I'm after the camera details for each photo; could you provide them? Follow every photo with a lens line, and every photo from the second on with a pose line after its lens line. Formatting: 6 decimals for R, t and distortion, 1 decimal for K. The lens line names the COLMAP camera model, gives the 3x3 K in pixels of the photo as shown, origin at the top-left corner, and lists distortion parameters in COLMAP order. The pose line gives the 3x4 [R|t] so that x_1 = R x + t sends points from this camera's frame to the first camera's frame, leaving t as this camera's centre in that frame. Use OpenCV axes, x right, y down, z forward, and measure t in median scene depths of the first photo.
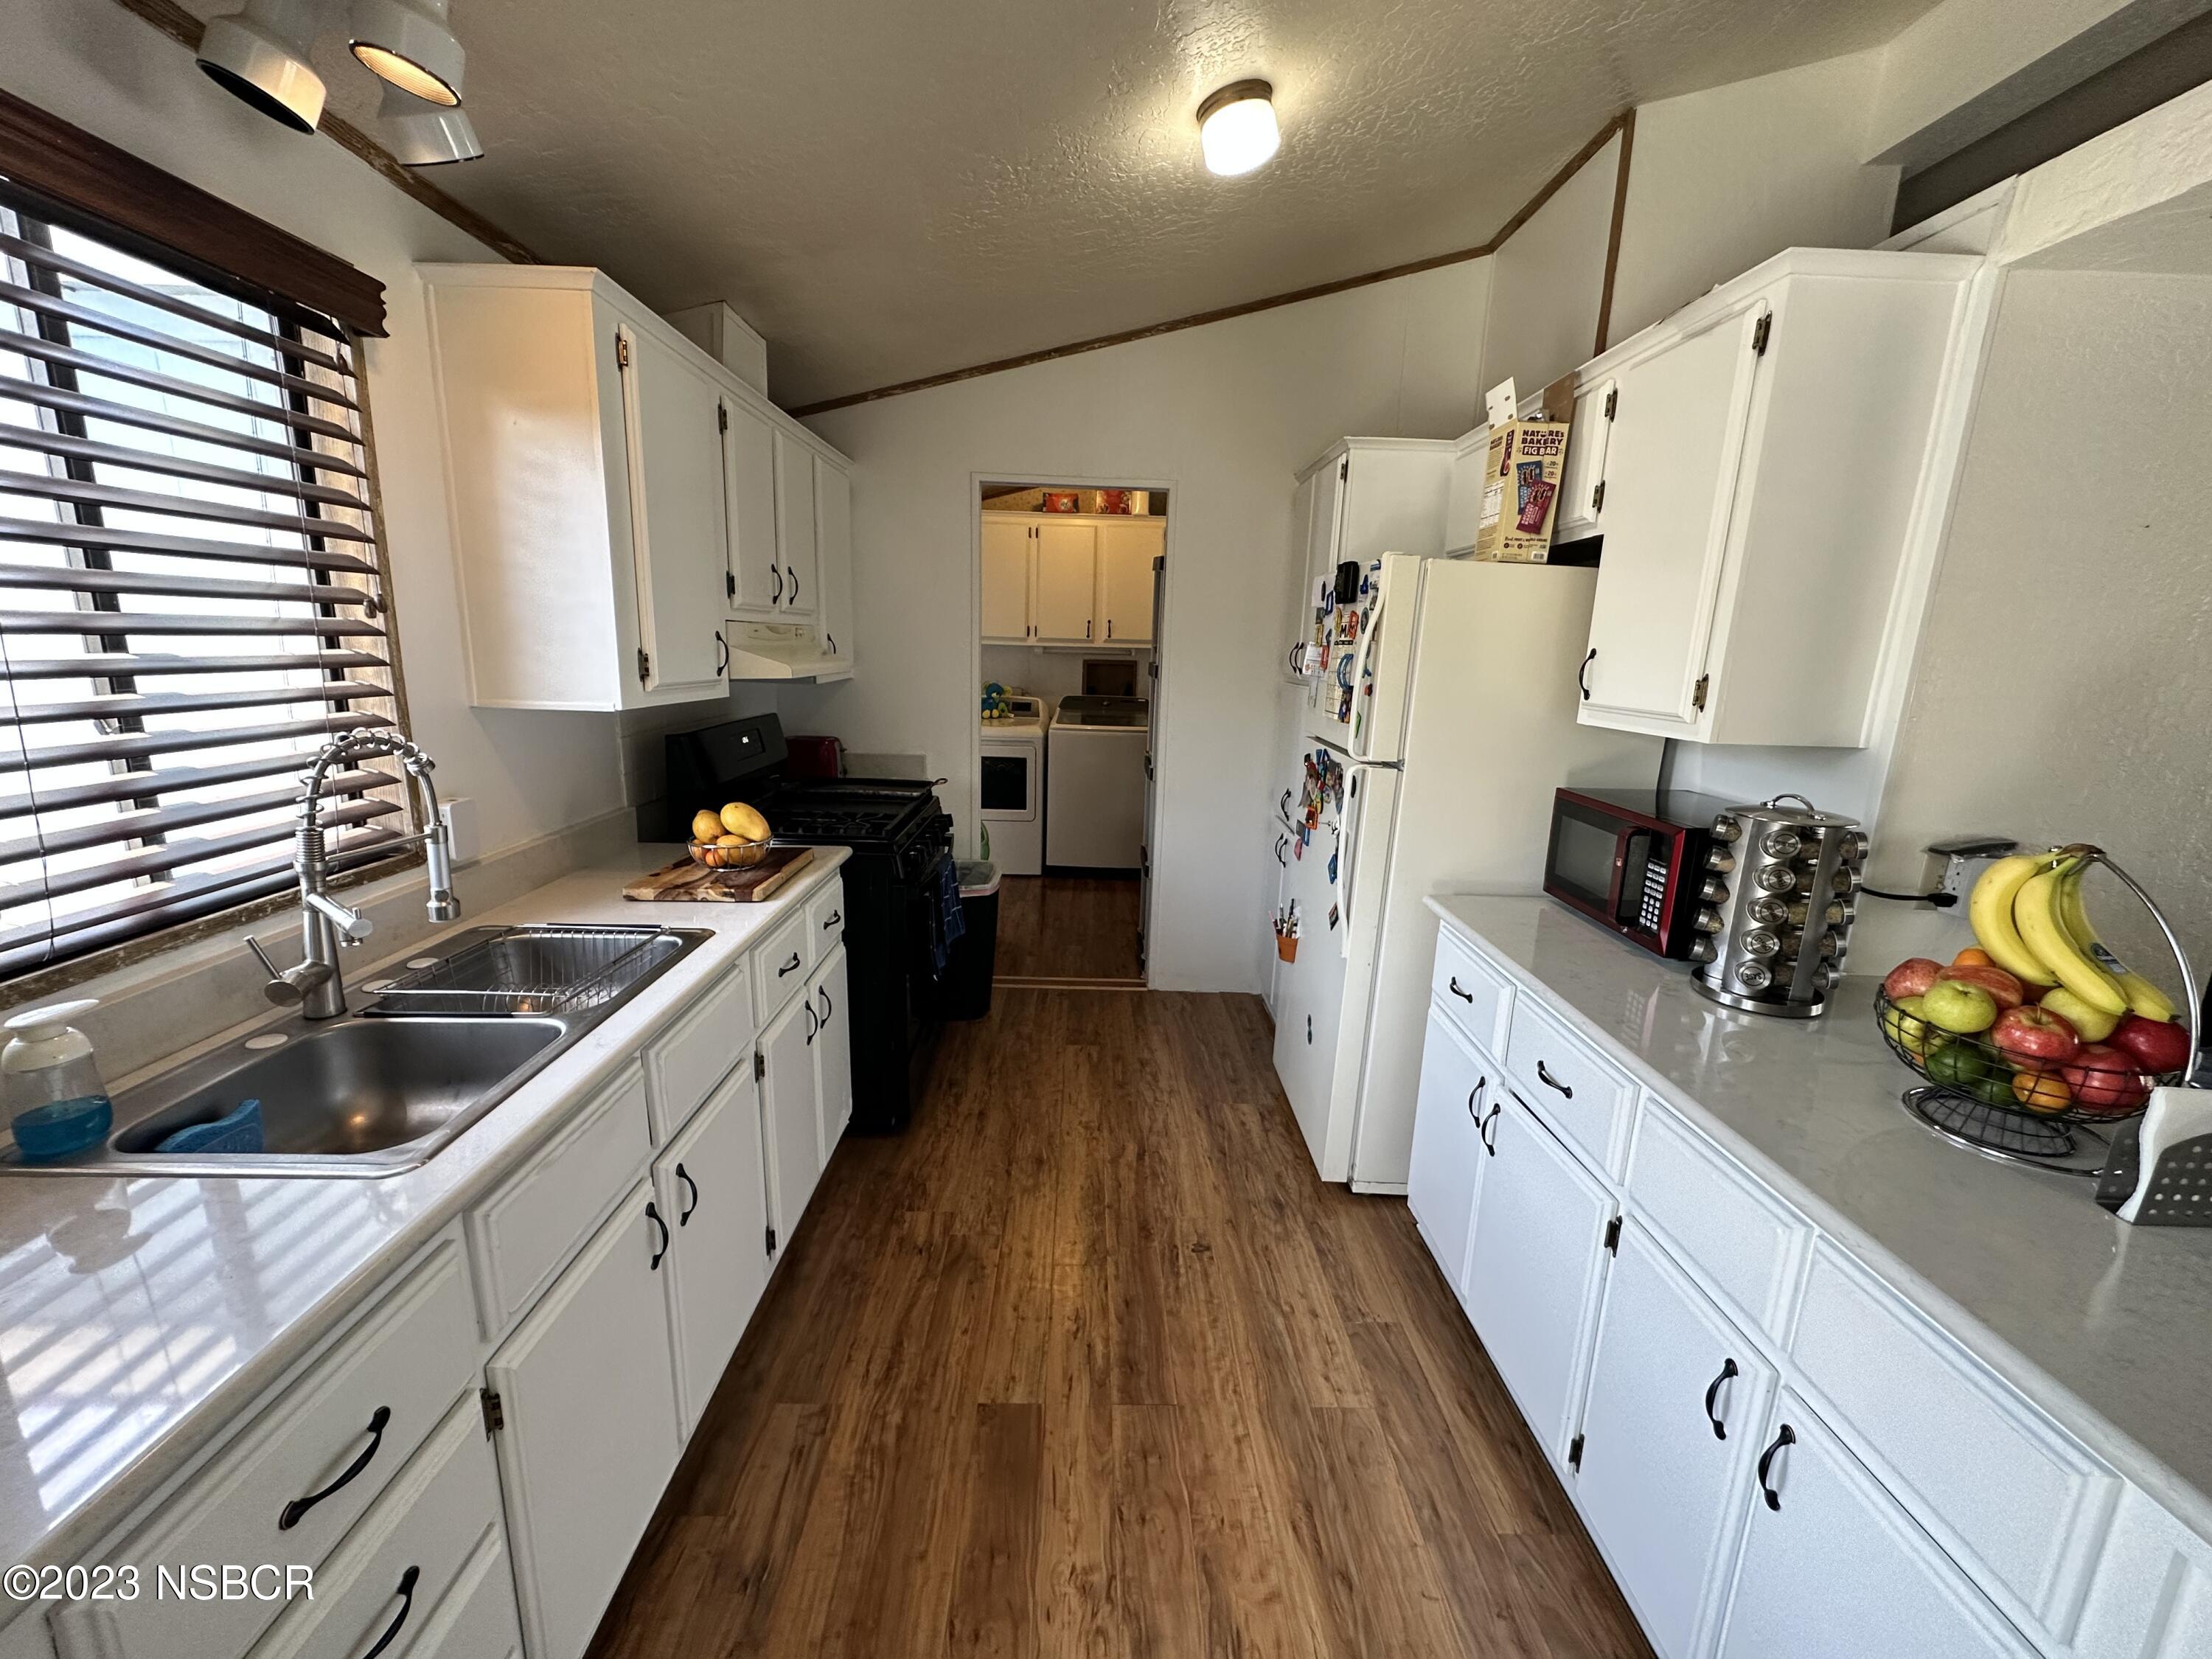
lens RADIAL K [[886.2, 0, 1095.4], [0, 886.2, 838.8], [0, 0, 1]] dist [-0.002661, 0.000633]
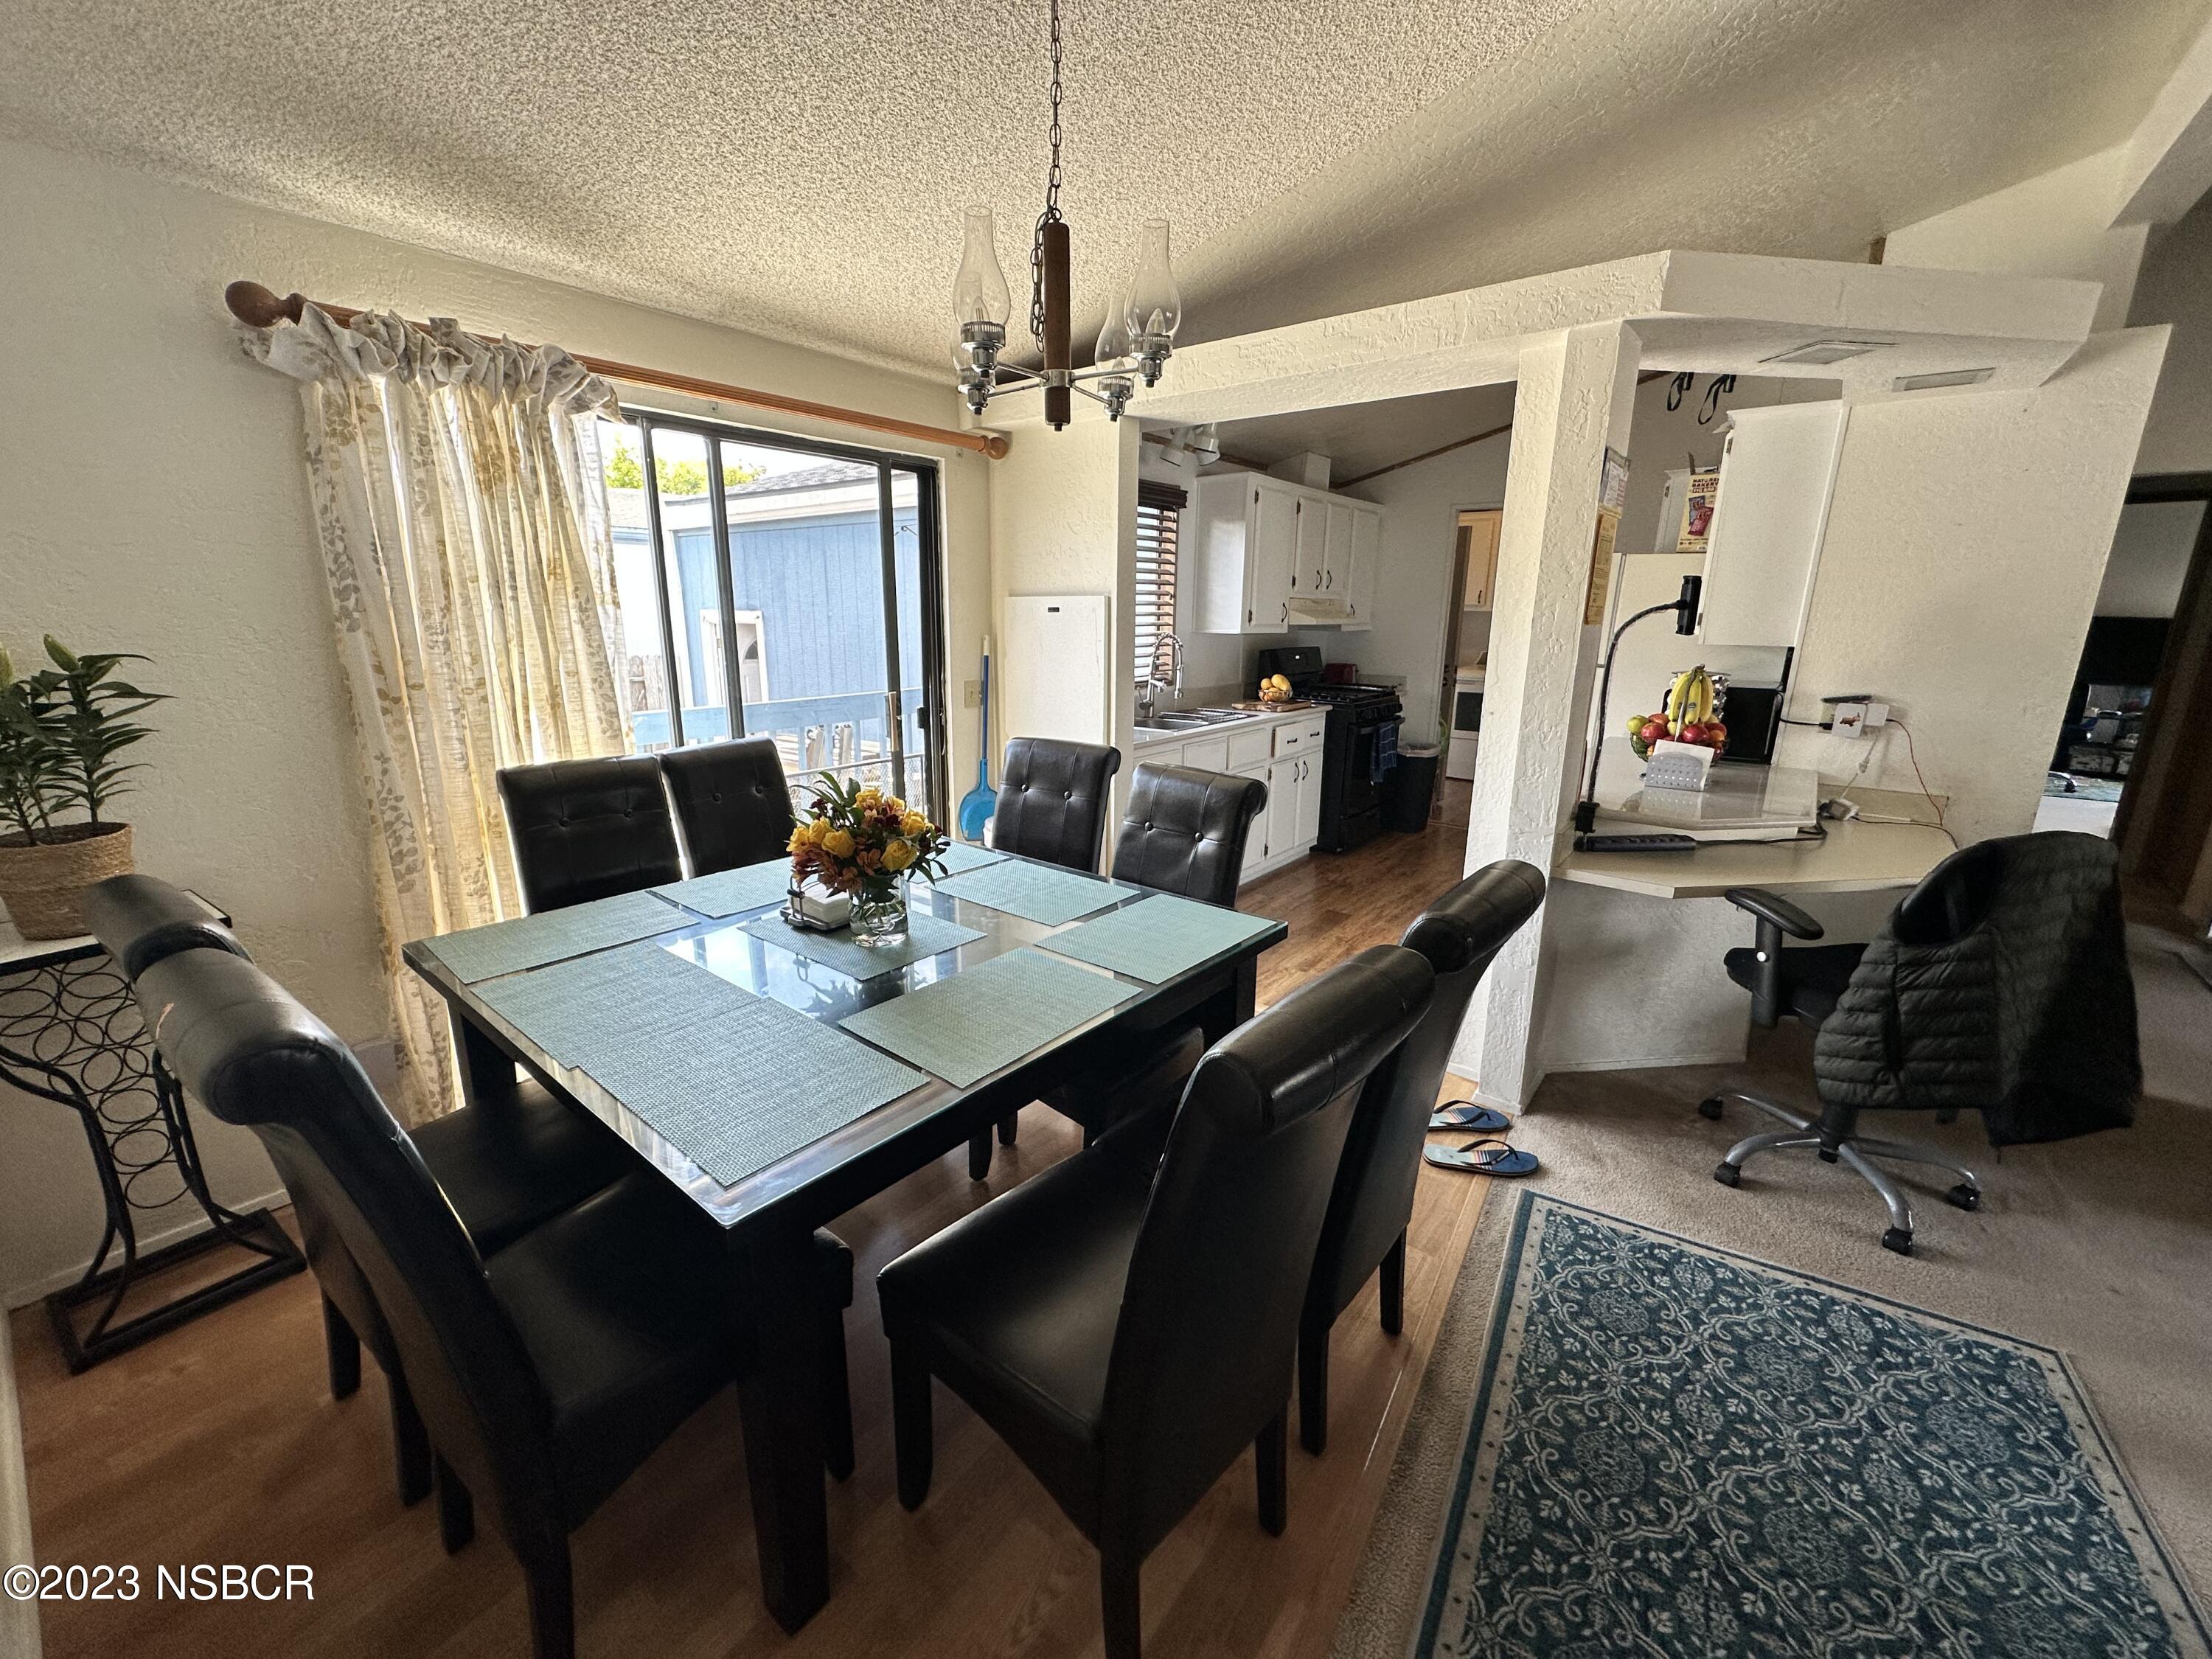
lens RADIAL K [[886.2, 0, 1112.9], [0, 886.2, 829.4], [0, 0, 1]] dist [-0.002661, 0.000633]
pose [[0.788062, 0.128139, -0.602111, 0.800097], [-0.119069, 0.991354, 0.055135, 0.321028], [0.603970, 0.028243, 0.796506, -1.263541]]
